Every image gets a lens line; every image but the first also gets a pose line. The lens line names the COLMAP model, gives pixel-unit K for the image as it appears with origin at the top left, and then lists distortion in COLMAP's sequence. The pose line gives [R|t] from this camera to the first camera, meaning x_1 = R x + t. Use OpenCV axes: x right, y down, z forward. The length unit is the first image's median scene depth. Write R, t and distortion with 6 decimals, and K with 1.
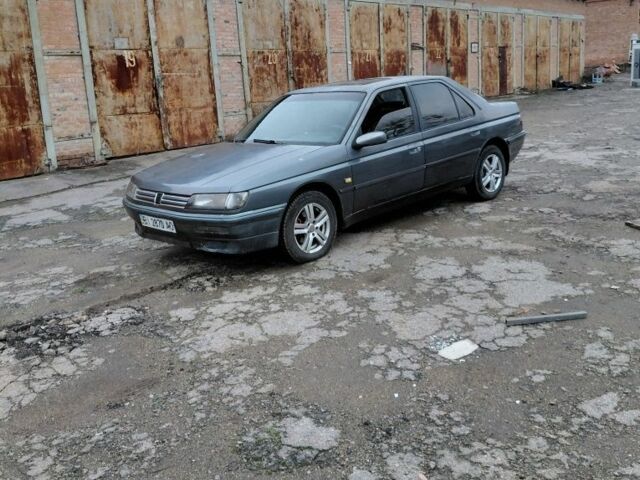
lens RADIAL K [[645.6, 0, 312.2], [0, 645.6, 223.5], [0, 0, 1]] dist [0.146111, -0.341943]
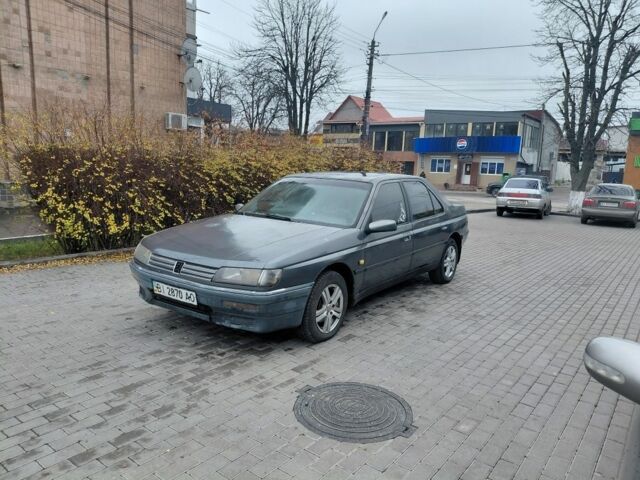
lens RADIAL K [[475.3, 0, 320.0], [0, 475.3, 240.0], [0, 0, 1]] dist [0.065401, -0.091009]
pose [[0.978544, 0.086541, 0.186984, -0.079290], [-0.071077, 0.993591, -0.087888, -0.014878], [-0.193392, 0.072712, 0.978423, 0.125066]]
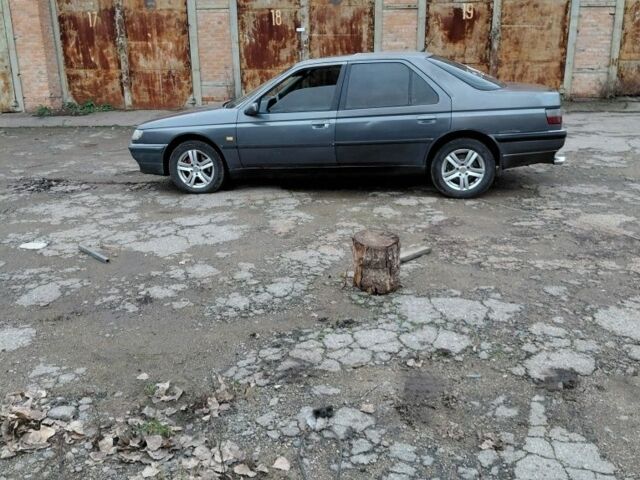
lens RADIAL K [[645.6, 0, 312.2], [0, 645.6, 223.5], [0, 0, 1]] dist [0.146111, -0.341943]
pose [[0.569056, 0.275344, -0.774830, 0.569751], [-0.194792, 0.960591, 0.198295, -0.093128], [0.798894, 0.038089, 0.600265, 0.193948]]
